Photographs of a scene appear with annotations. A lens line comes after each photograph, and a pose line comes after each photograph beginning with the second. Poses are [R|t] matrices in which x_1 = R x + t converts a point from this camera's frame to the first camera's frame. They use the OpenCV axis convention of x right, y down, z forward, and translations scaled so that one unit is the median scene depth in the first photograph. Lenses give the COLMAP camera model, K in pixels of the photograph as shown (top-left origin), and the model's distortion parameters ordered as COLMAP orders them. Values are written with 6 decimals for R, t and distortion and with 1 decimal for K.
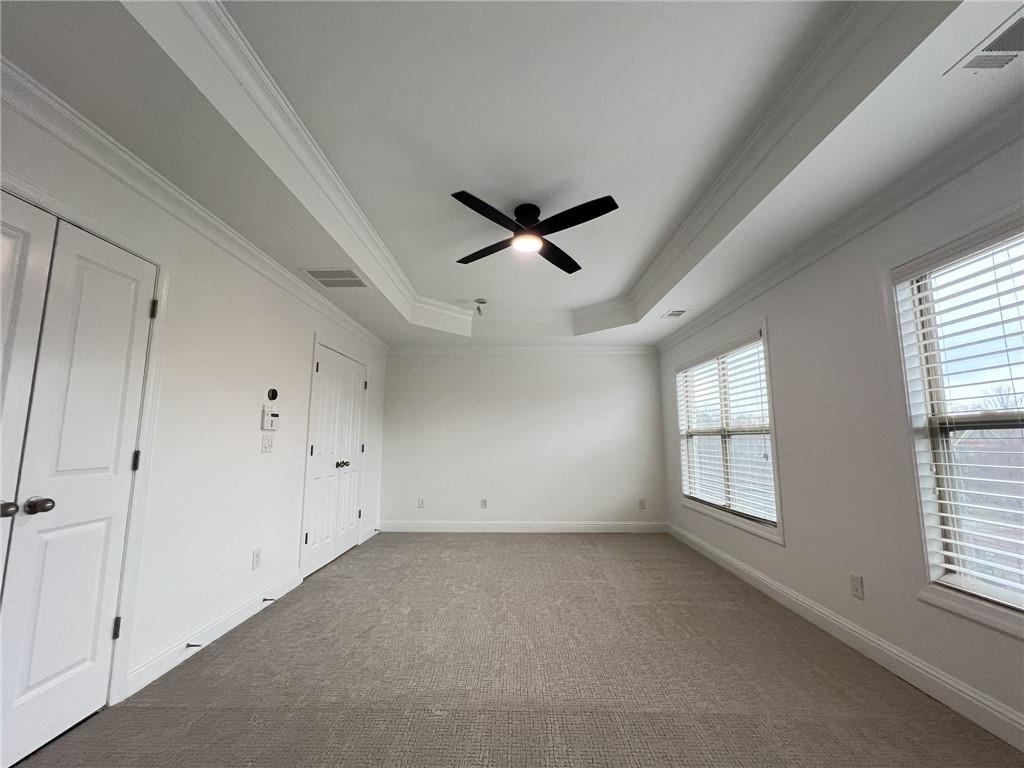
lens RADIAL K [[413.5, 0, 509.0], [0, 413.5, 383.9], [0, 0, 1]] dist [-0.001753, 0.000461]
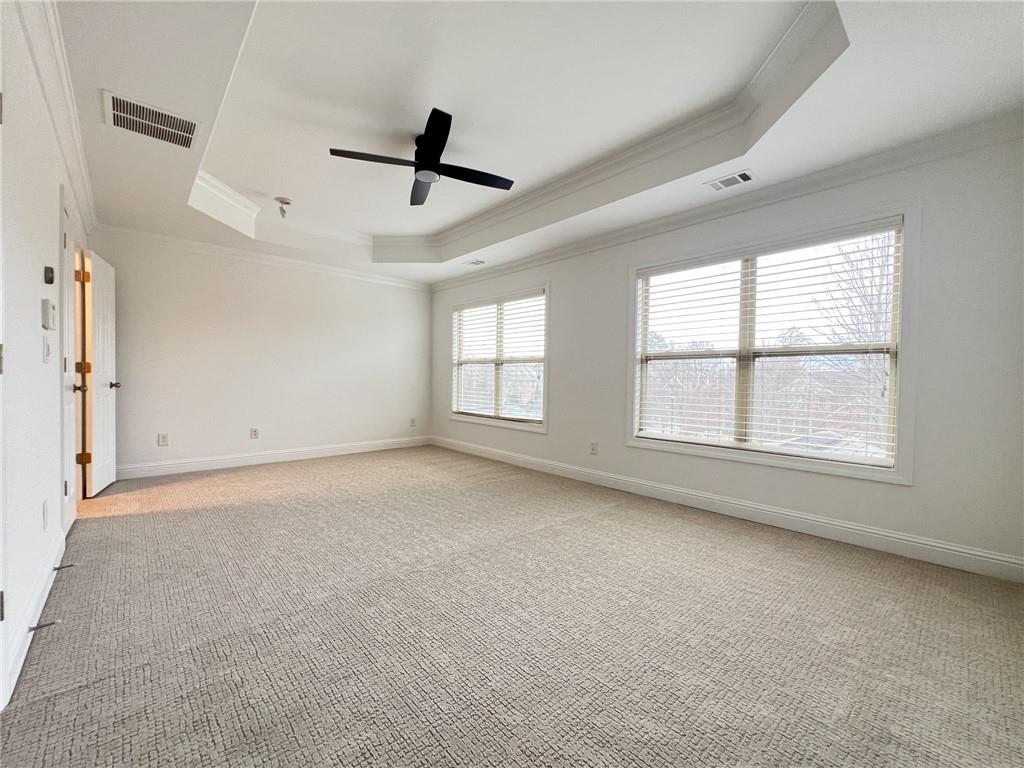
lens RADIAL K [[413.5, 0, 509.0], [0, 413.5, 383.9], [0, 0, 1]] dist [-0.001753, 0.000461]
pose [[0.729669, -0.002685, 0.683795, -0.441542], [-0.105007, 0.987691, 0.115931, 0.038133], [-0.675690, -0.156394, 0.720406, 0.010355]]
